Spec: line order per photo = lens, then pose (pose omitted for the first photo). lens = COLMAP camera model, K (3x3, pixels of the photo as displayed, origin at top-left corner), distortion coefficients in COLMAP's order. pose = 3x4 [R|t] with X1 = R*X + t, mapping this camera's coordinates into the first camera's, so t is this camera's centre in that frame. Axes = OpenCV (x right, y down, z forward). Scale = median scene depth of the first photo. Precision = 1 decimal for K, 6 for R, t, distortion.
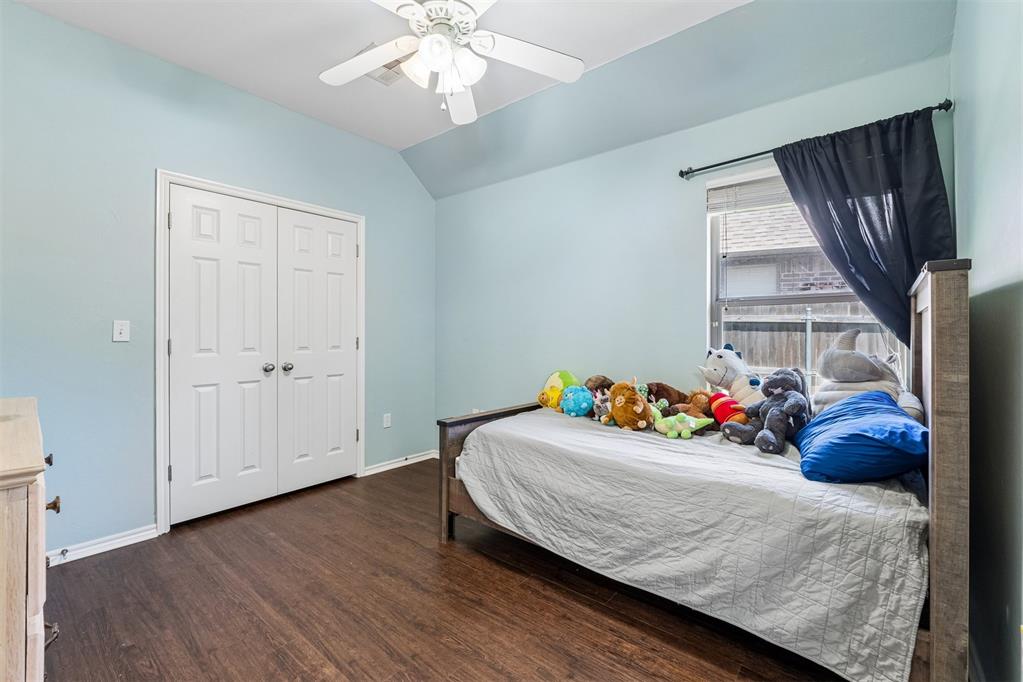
lens RADIAL K [[436.3, 0, 520.1], [0, 436.3, 336.4], [0, 0, 1]] dist [-0.017301, -0.000251]
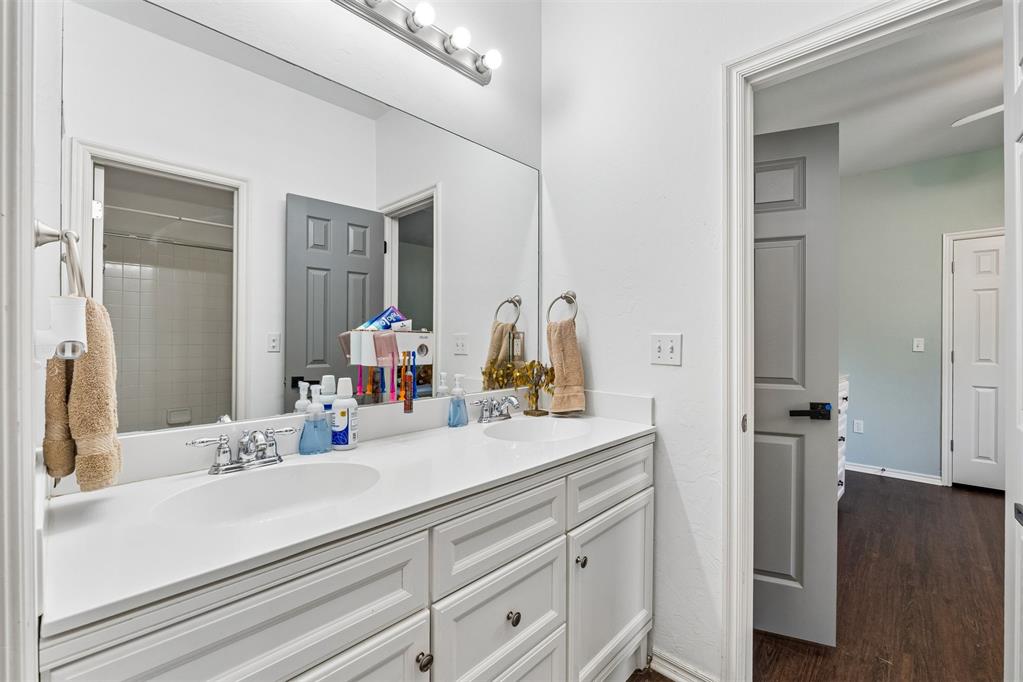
lens RADIAL K [[436.3, 0, 520.1], [0, 436.3, 336.4], [0, 0, 1]] dist [-0.017301, -0.000251]
pose [[-0.064611, -0.012852, -0.997828, 0.920469], [-0.009184, 0.999882, -0.012284, -0.015201], [0.997868, 0.008370, -0.064721, -0.444782]]
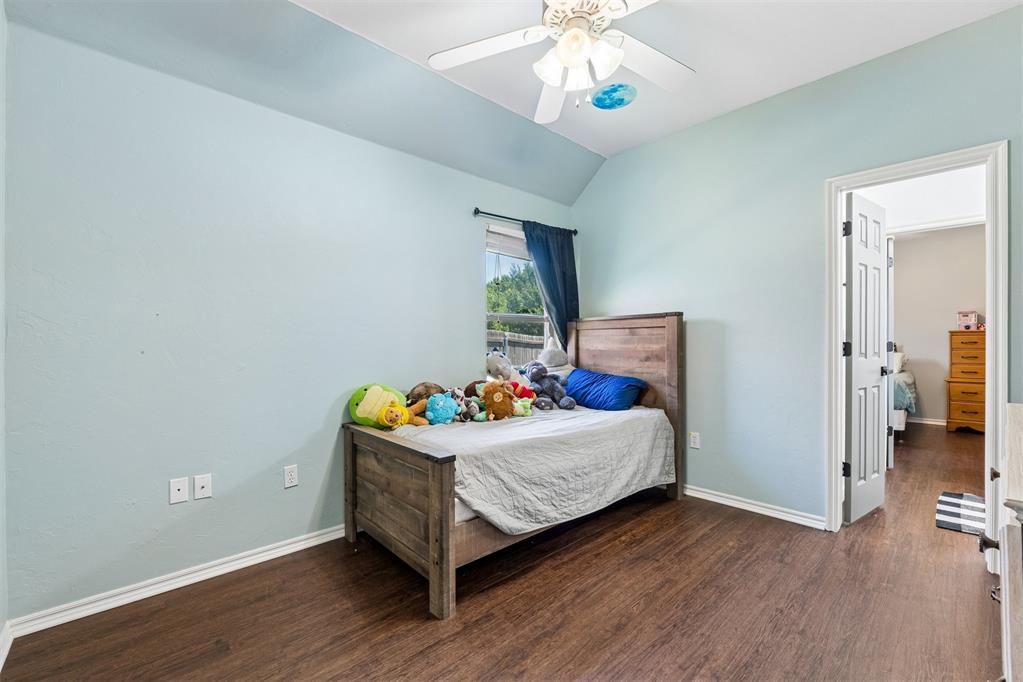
lens RADIAL K [[428.5, 0, 515.5], [0, 428.5, 340.4], [0, 0, 1]] dist [-0.005694, -0.000065]
pose [[0.138190, -0.001803, 0.990404, -1.033602], [0.009242, 0.999957, 0.000531, -0.005182], [-0.990363, 0.009080, 0.138201, 0.901516]]
